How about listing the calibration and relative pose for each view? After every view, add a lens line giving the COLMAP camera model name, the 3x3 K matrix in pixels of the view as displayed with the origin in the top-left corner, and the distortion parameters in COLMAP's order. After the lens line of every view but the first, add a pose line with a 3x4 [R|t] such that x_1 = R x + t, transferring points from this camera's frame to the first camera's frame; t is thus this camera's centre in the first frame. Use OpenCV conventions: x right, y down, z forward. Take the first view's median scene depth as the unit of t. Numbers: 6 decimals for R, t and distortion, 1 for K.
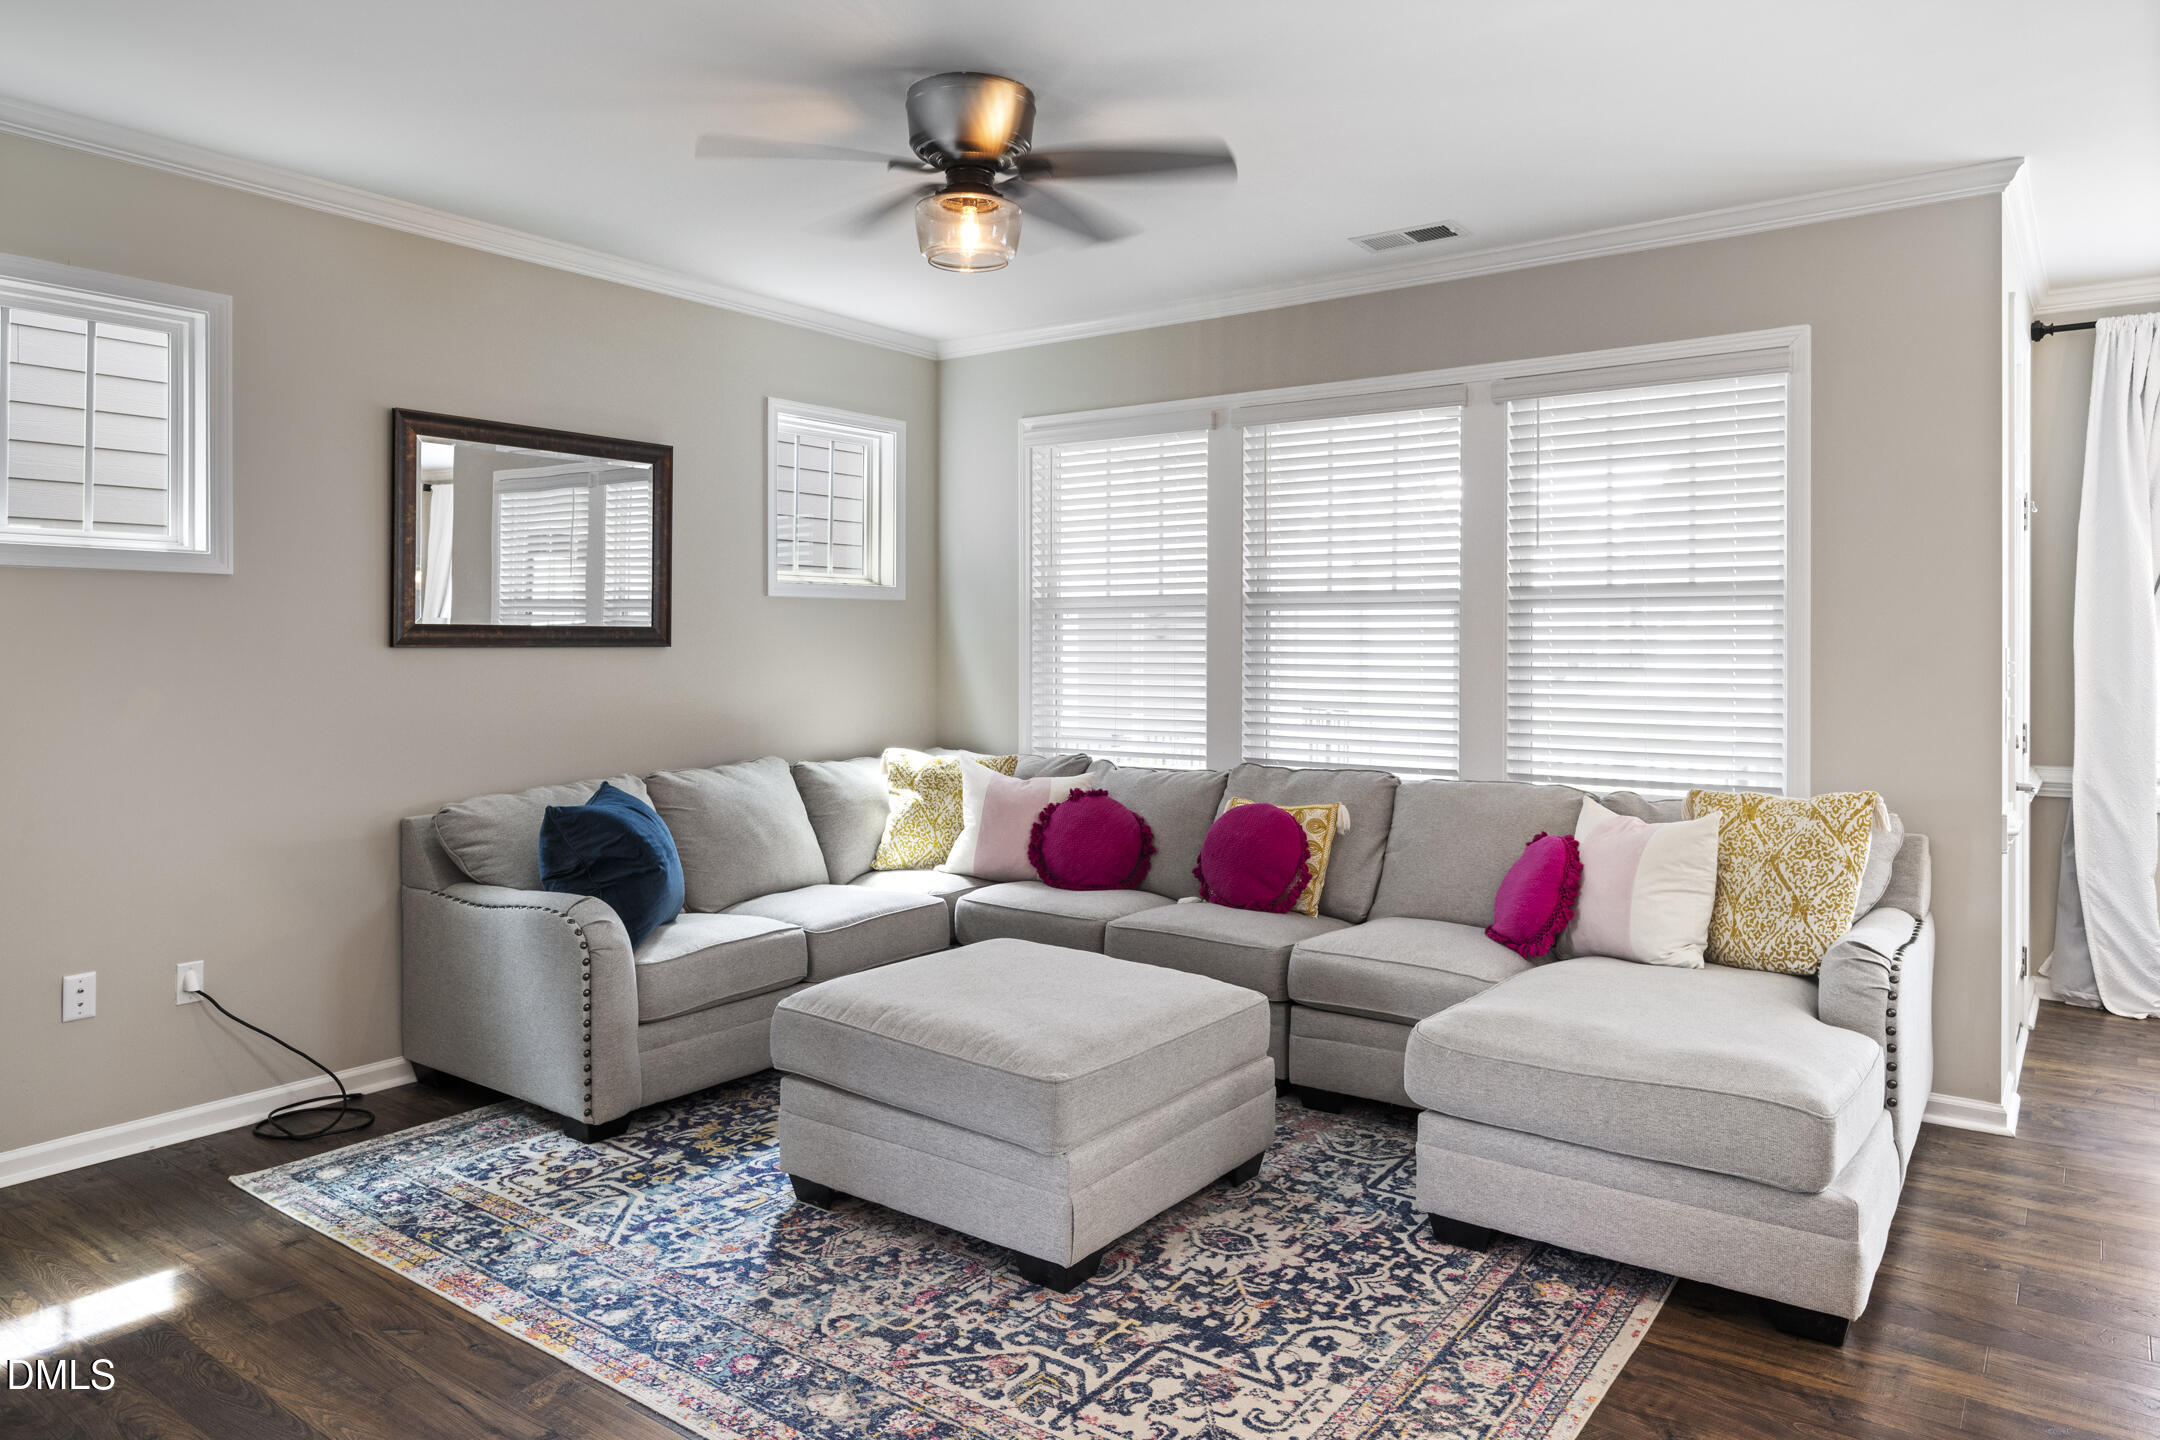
lens RADIAL K [[1316.2, 0, 1027.6], [0, 1316.2, 638.2], [0, 0, 1]] dist [0.005073, -0.003185]
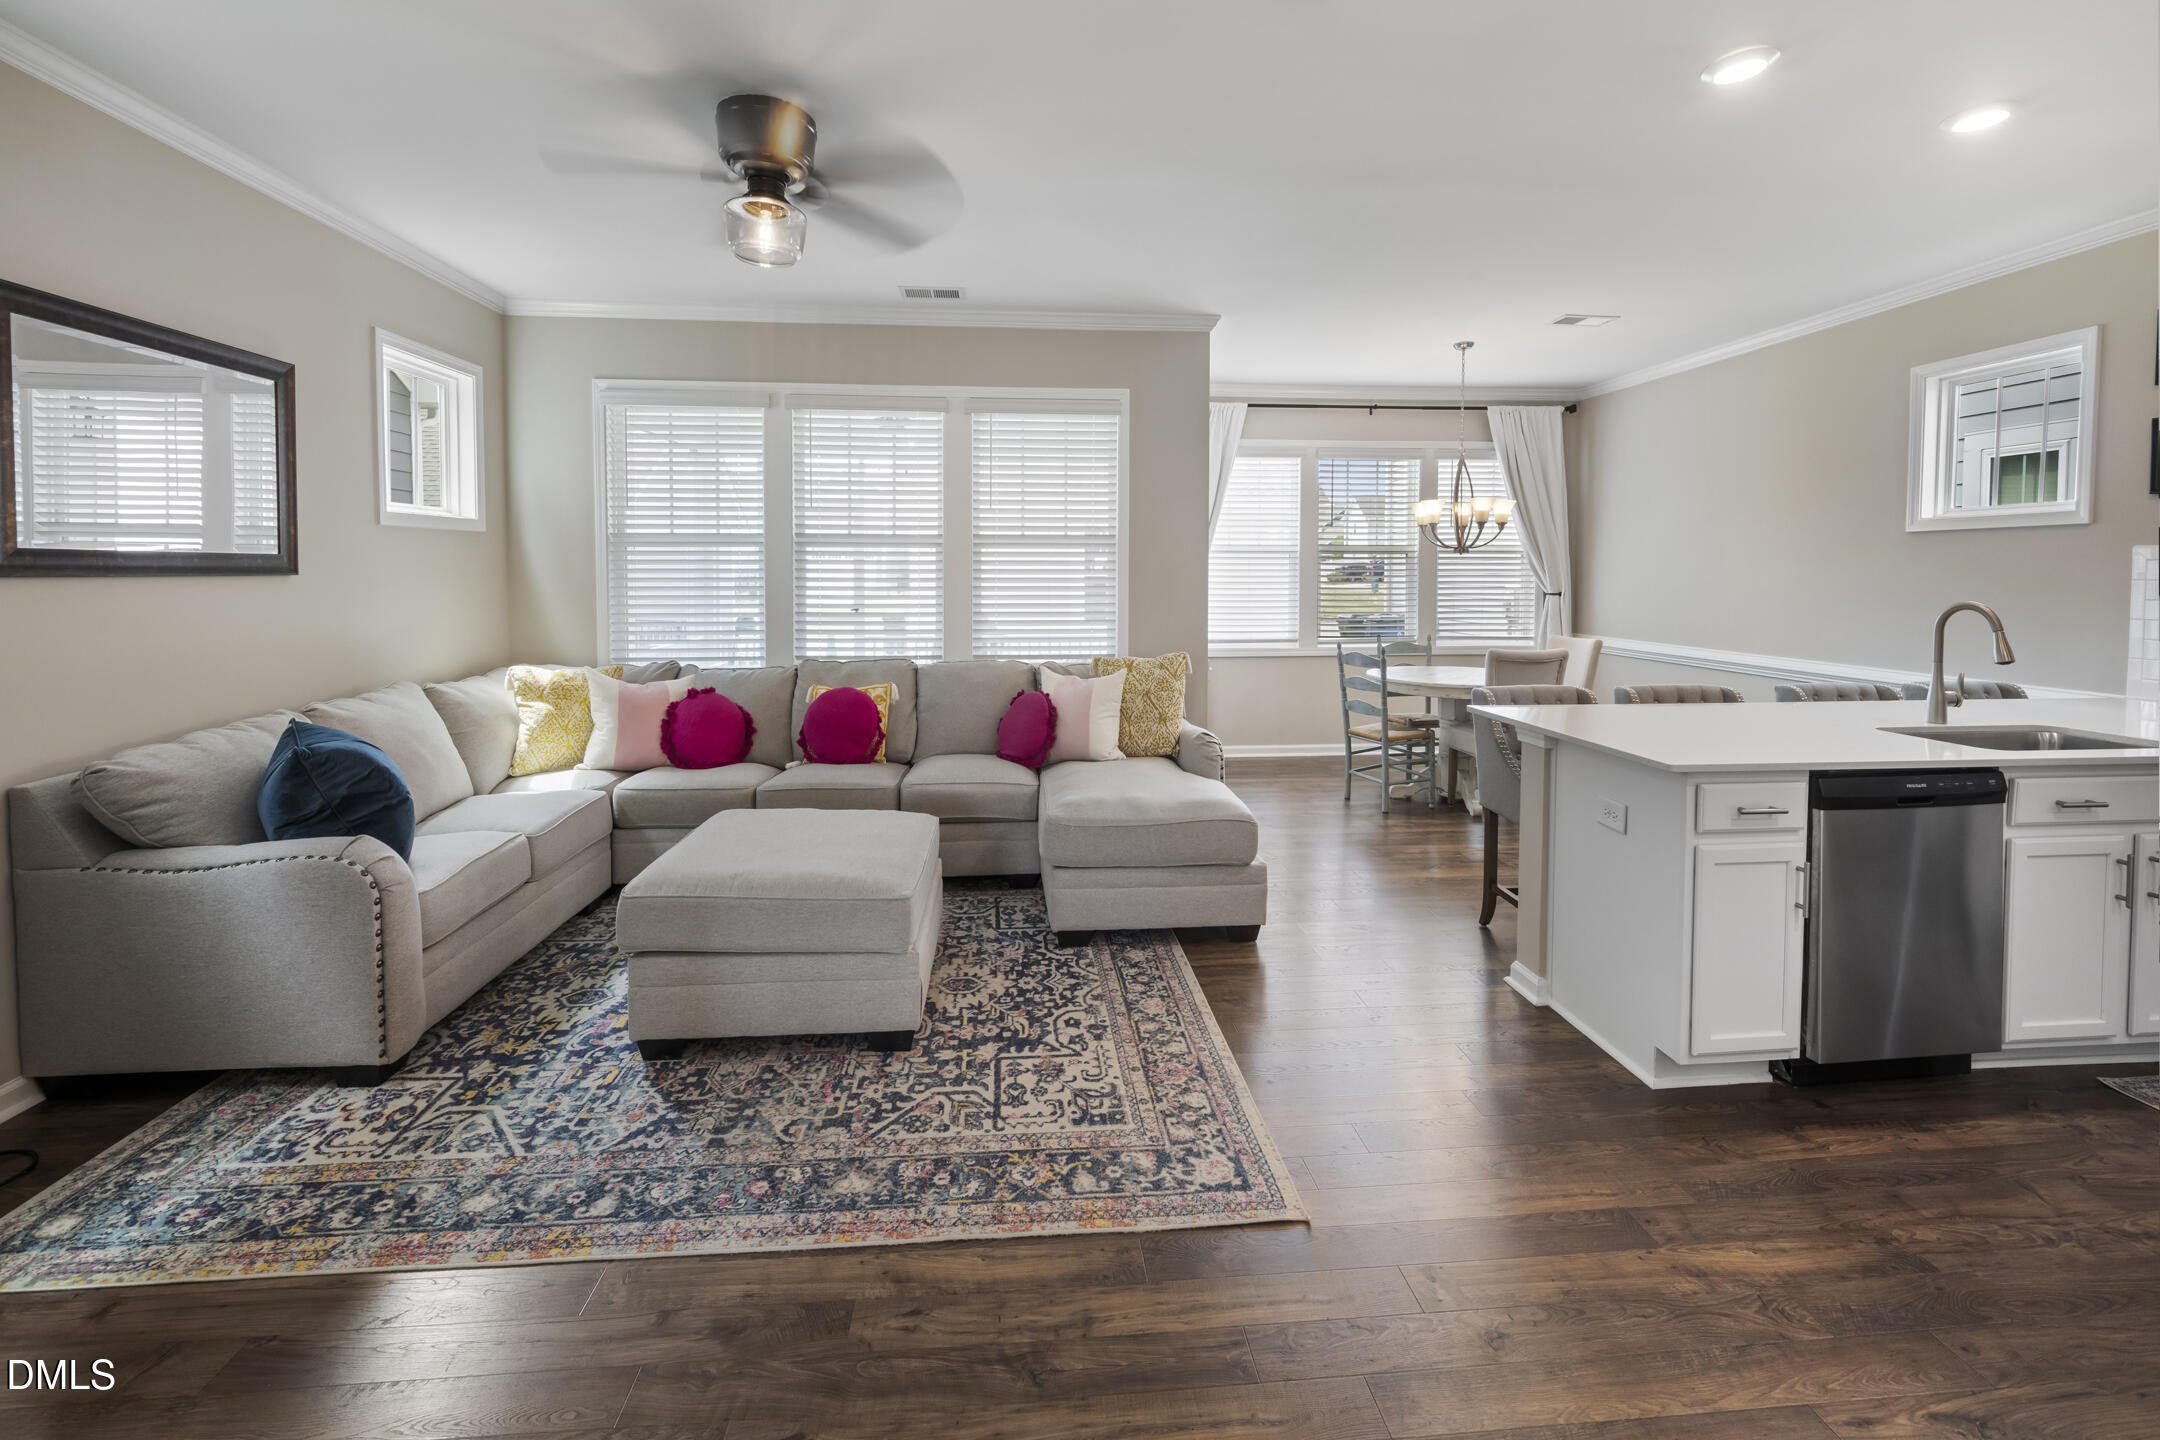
lens RADIAL K [[954.2, 0, 1011.8], [0, 954.2, 602.8], [0, 0, 1]] dist [0.002420, -0.000591]
pose [[0.748444, -0.021699, 0.662842, -0.399162], [-0.003892, 0.999304, 0.037109, -0.001137], [-0.663186, -0.030354, 0.747839, 0.154666]]
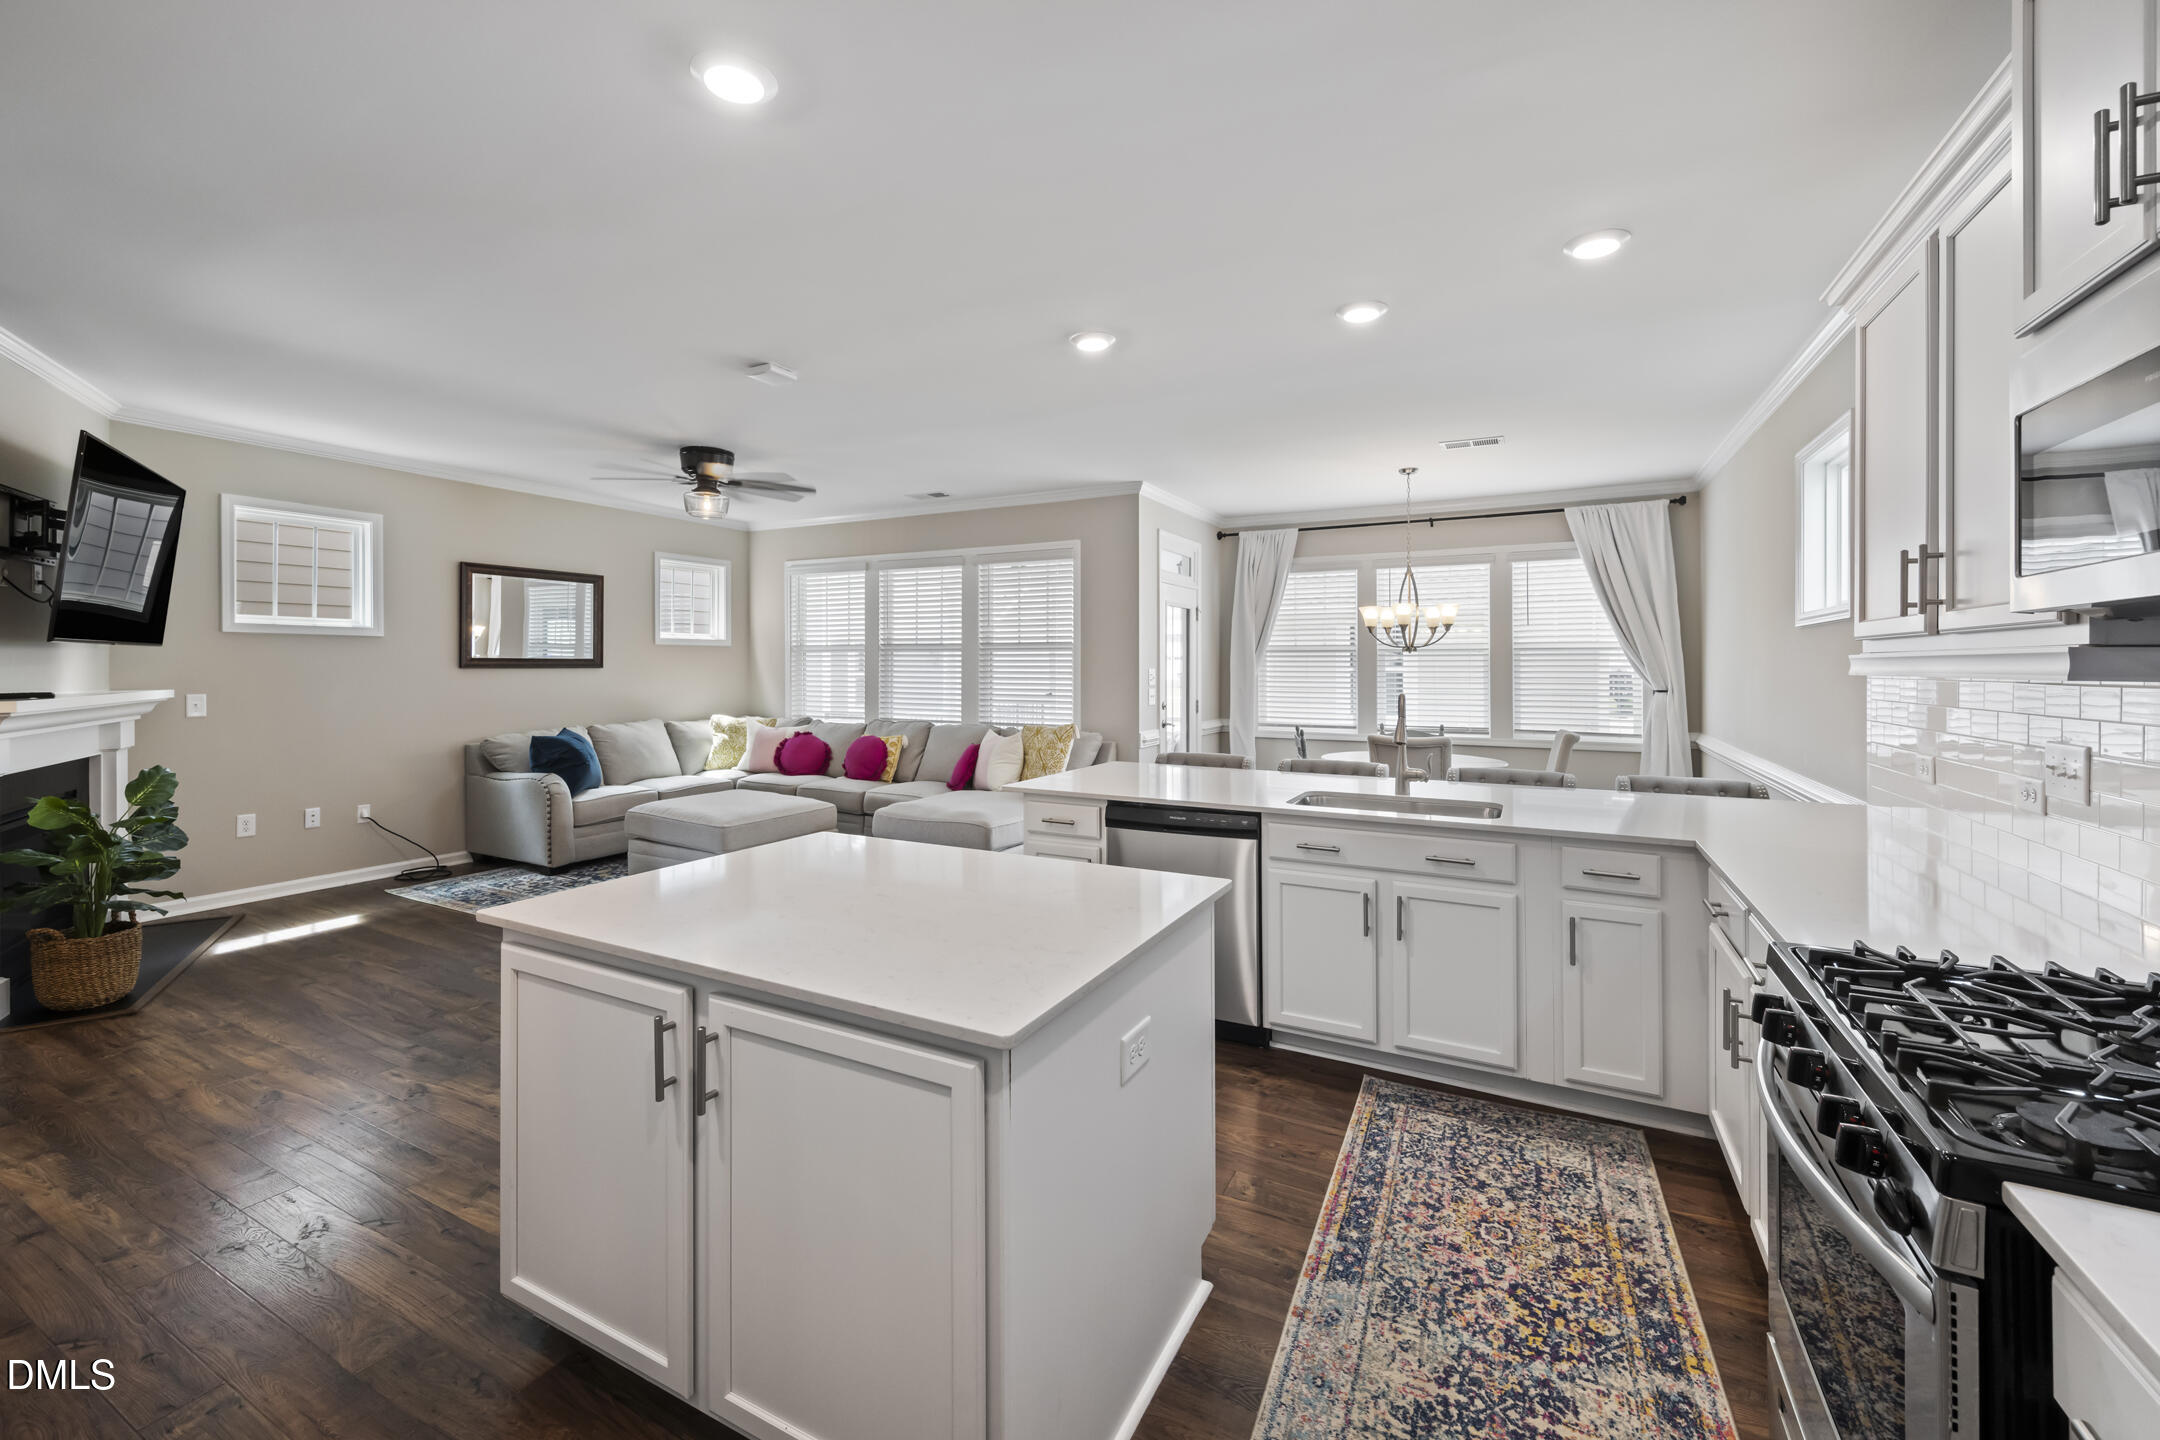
lens RADIAL K [[907.3, 0, 1102.7], [0, 907.3, 667.3], [0, 0, 1]] dist [0.006036, -0.000589]
pose [[0.988503, 0.000891, 0.151198, 0.387169], [-0.001793, 0.999981, 0.005831, -0.006418], [-0.151190, -0.006035, 0.988486, -0.742356]]
